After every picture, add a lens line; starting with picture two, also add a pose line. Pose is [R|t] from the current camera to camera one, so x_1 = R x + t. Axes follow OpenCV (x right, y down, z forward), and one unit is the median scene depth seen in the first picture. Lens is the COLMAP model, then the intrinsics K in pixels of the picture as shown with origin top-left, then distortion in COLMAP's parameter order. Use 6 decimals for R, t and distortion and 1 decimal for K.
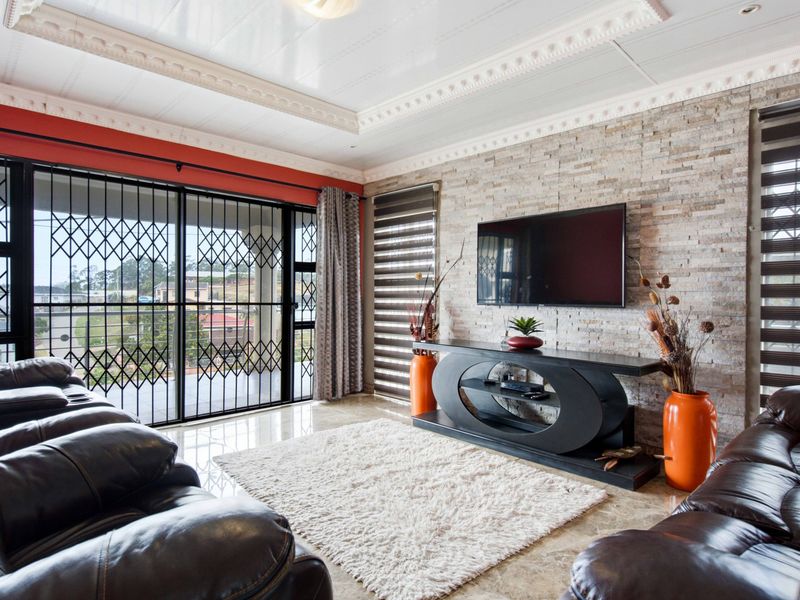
lens RADIAL K [[471.0, 0, 408.1], [0, 471.0, 304.5], [0, 0, 1]] dist [0.019583, -0.013646]
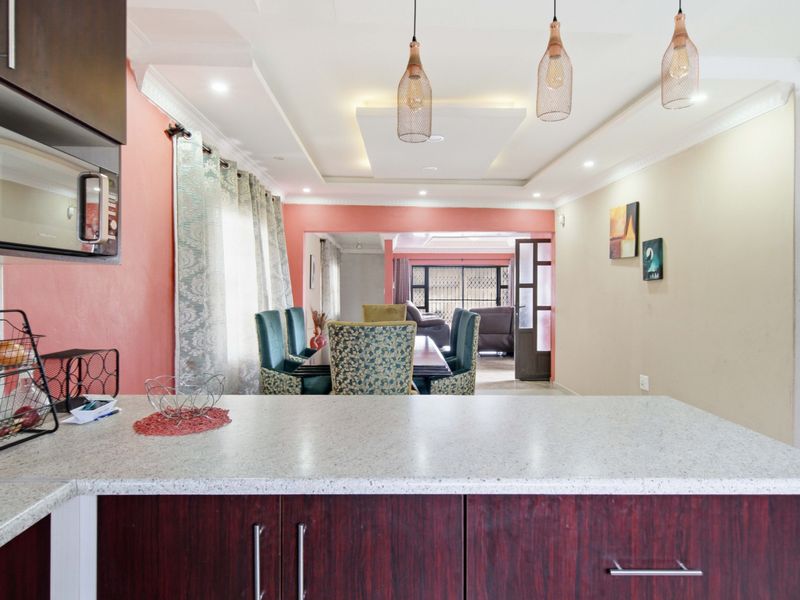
lens RADIAL K [[471.0, 0, 396.6], [0, 471.0, 295.6], [0, 0, 1]] dist [0.019583, -0.013646]
pose [[0.738130, 0.002141, -0.674655, 1.285673], [-0.008722, 0.999942, -0.006370, -0.004227], [0.674602, 0.010586, 0.738106, -1.611937]]
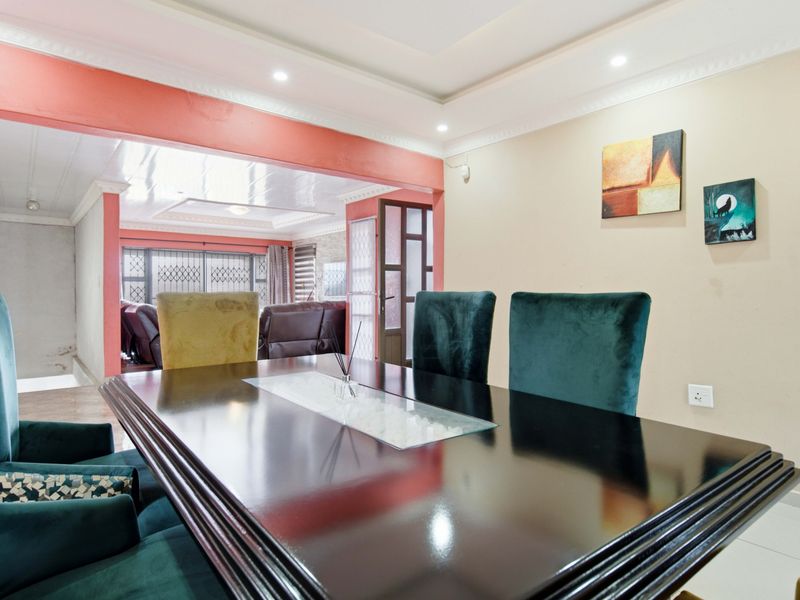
lens RADIAL K [[471.0, 0, 417.1], [0, 471.0, 295.3], [0, 0, 1]] dist [0.019583, -0.013646]
pose [[0.997853, -0.010791, -0.064594, 0.713823], [0.009953, 0.999862, -0.013271, 0.025860], [0.064729, 0.012600, 0.997823, -1.271179]]
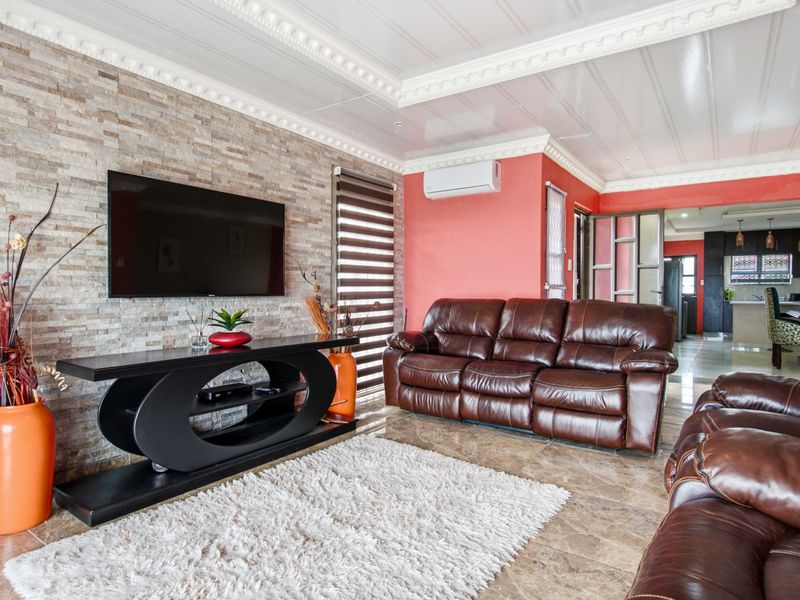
lens RADIAL K [[471.0, 0, 416.7], [0, 471.0, 291.0], [0, 0, 1]] dist [0.019583, -0.013646]
pose [[-0.203550, -0.007605, 0.979035, -0.522988], [0.011888, 0.999877, 0.010238, -0.008923], [-0.978992, 0.013723, -0.203435, 0.663439]]
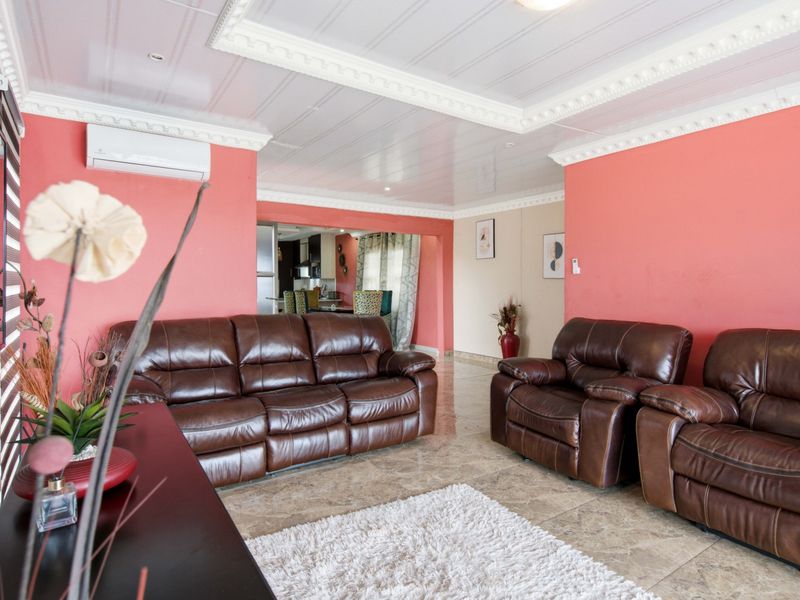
lens RADIAL K [[471.0, 0, 395.4], [0, 471.0, 292.8], [0, 0, 1]] dist [0.019583, -0.013646]
pose [[-0.985273, -0.000857, 0.170988, -0.021568], [0.004891, 0.999437, 0.033191, -0.046896], [-0.170920, 0.033539, -0.984714, 1.025812]]
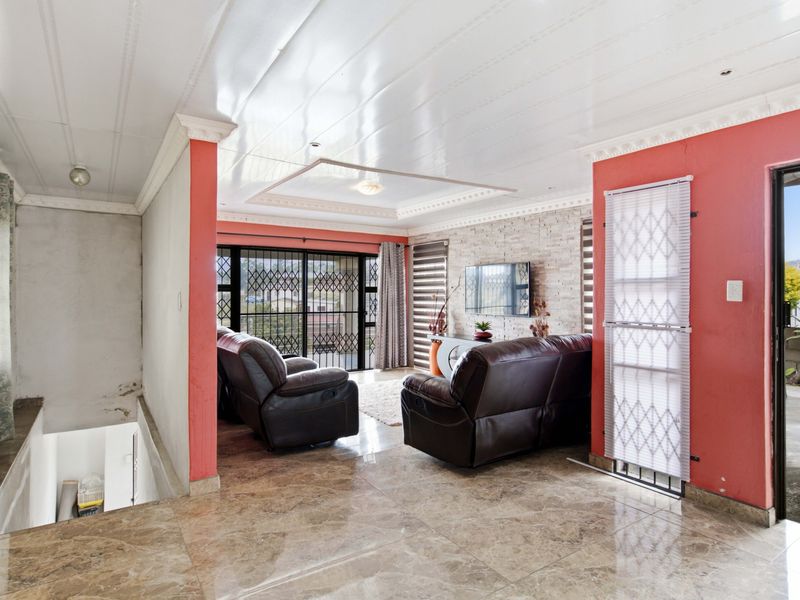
lens RADIAL K [[471.0, 0, 411.3], [0, 471.0, 294.4], [0, 0, 1]] dist [0.019583, -0.013646]
pose [[0.984745, -0.003679, -0.173967, 0.230671], [0.000700, 0.999852, -0.017185, -0.037104], [0.174005, 0.016801, 0.984601, -0.678767]]
